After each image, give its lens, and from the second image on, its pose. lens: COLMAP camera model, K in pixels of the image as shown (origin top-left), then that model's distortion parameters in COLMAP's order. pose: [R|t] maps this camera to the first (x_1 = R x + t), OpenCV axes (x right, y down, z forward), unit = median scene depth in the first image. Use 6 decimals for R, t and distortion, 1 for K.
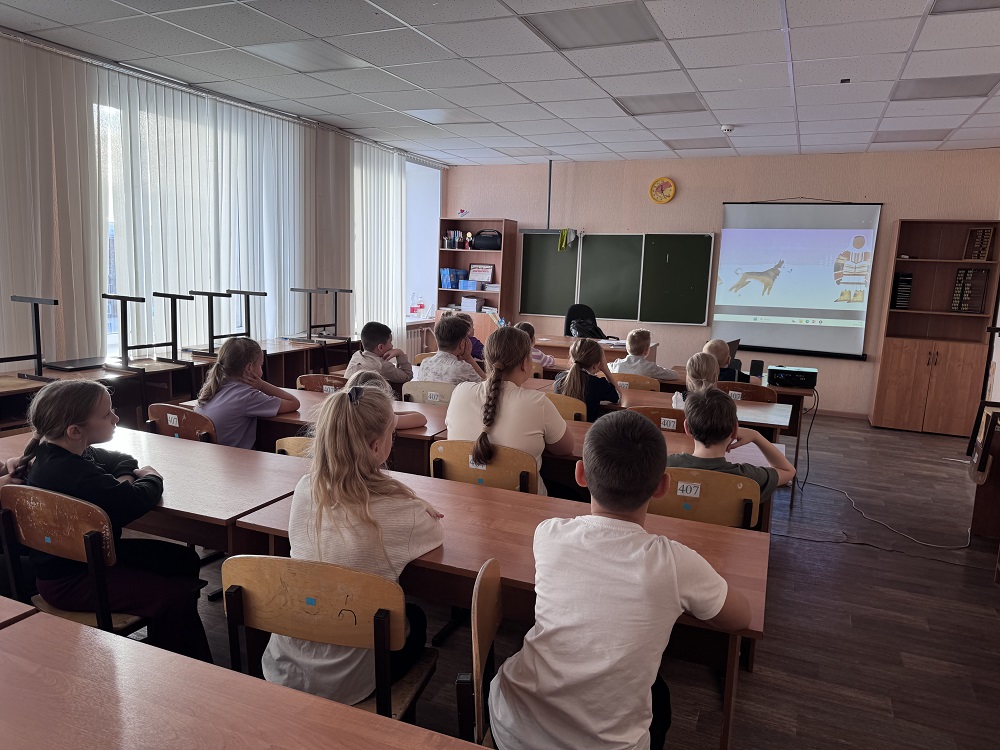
lens RADIAL K [[705.3, 0, 500.5], [0, 705.3, 383.1], [0, 0, 1]] dist [0.047297, -0.038826]
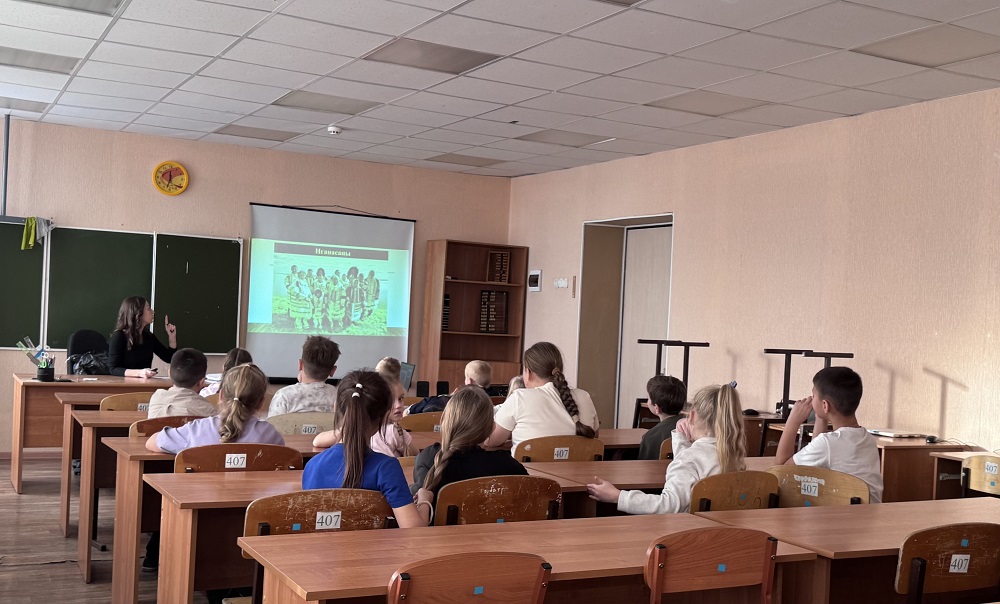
lens RADIAL K [[1148.4, 0, 567.5], [0, 1148.4, 345.7], [0, 0, 1]] dist [0.068419, 0.000000]
pose [[0.603472, -0.021018, 0.797107, -0.580327], [0.103257, 0.993295, -0.051983, 0.013785], [-0.790670, 0.113677, 0.601597, -0.058977]]
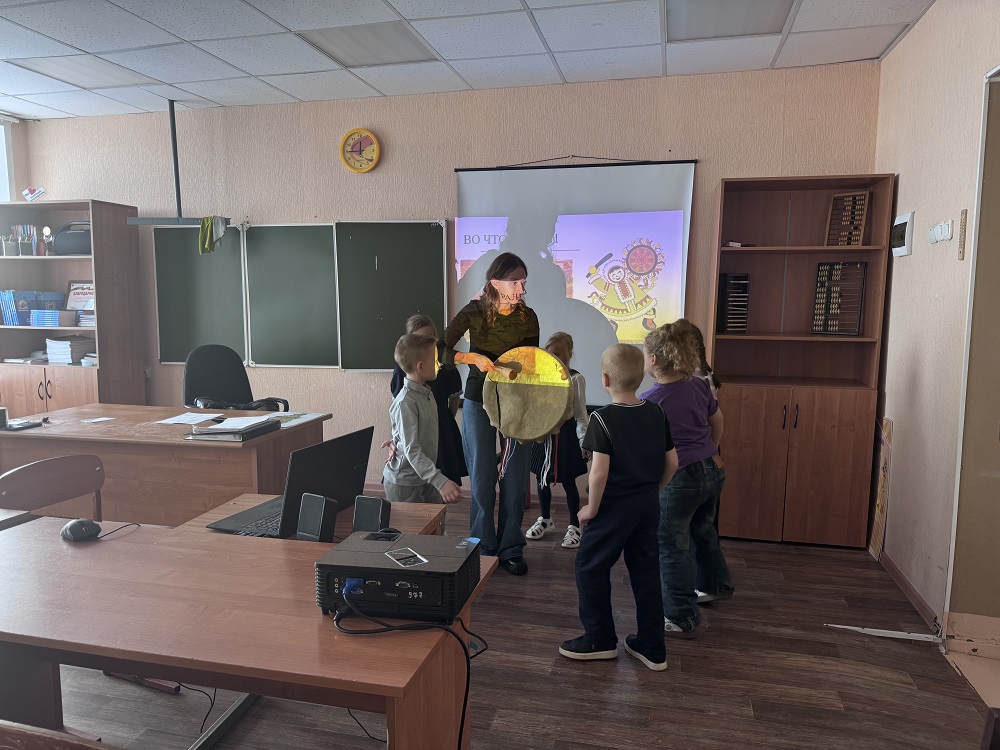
lens RADIAL K [[705.3, 0, 500.1], [0, 705.3, 391.1], [0, 0, 1]] dist [0.047297, -0.038826]
pose [[0.985786, -0.052356, 0.159641, 0.274981], [0.057436, 0.997974, -0.027371, -0.051643], [-0.157884, 0.036151, 0.986796, 0.455629]]
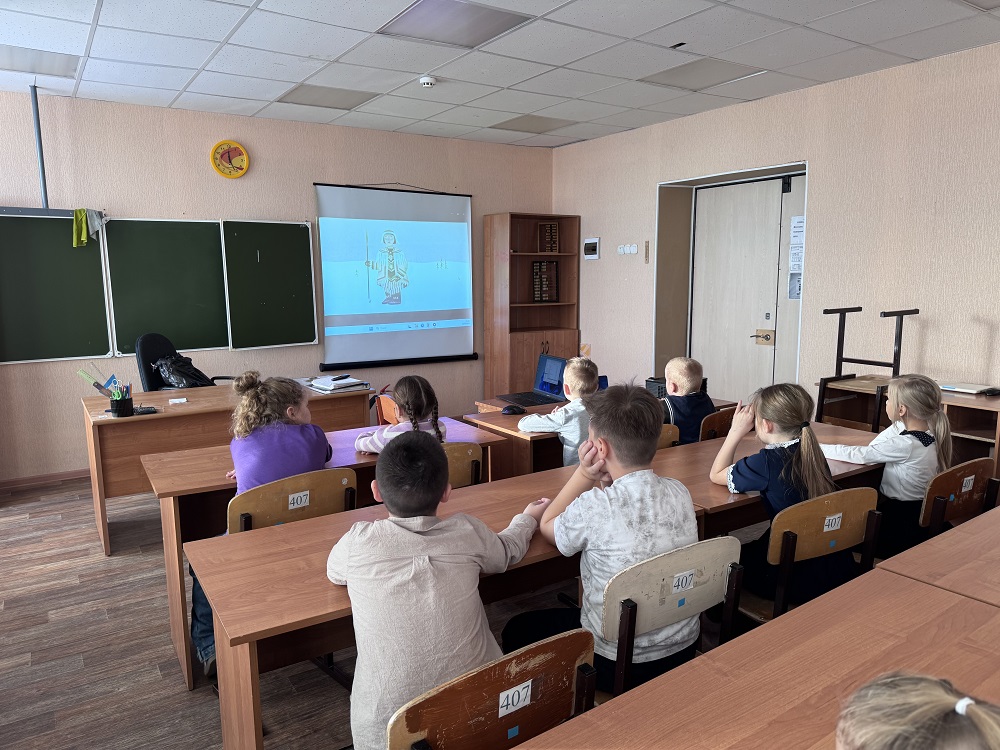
lens RADIAL K [[705.3, 0, 495.3], [0, 705.3, 379.7], [0, 0, 1]] dist [0.047297, -0.038826]
pose [[0.545933, -0.164070, 0.821607, -0.275904], [0.168515, 0.982101, 0.084147, -0.086237], [-0.820707, 0.092515, 0.563810, 0.478296]]
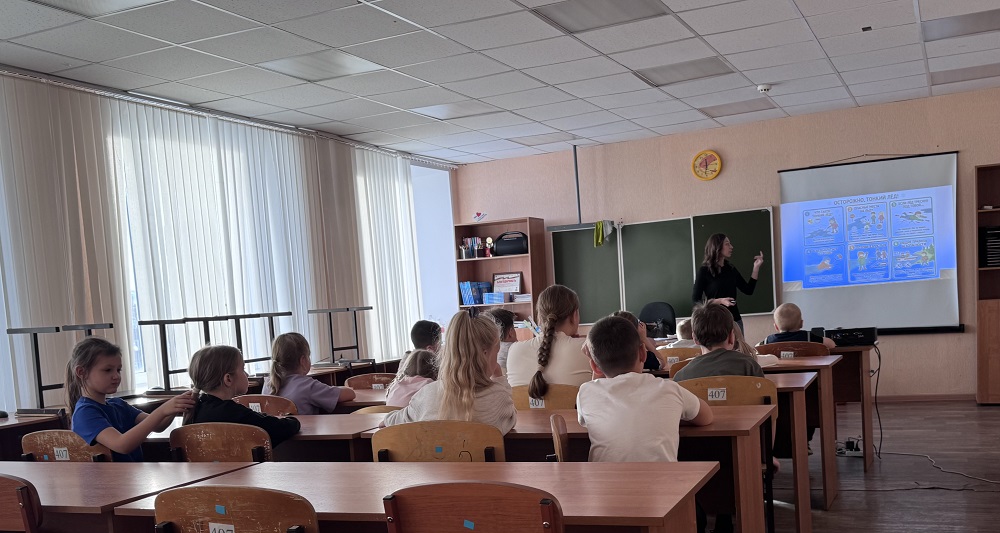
lens RADIAL K [[984.7, 0, 513.3], [0, 984.7, 401.0], [0, 0, 1]] dist [0.060697, 0.000000]
pose [[0.994563, -0.102307, -0.019417, -0.015096], [0.100849, 0.992761, -0.065225, 0.080387], [0.025949, 0.062912, 0.997682, -0.226421]]
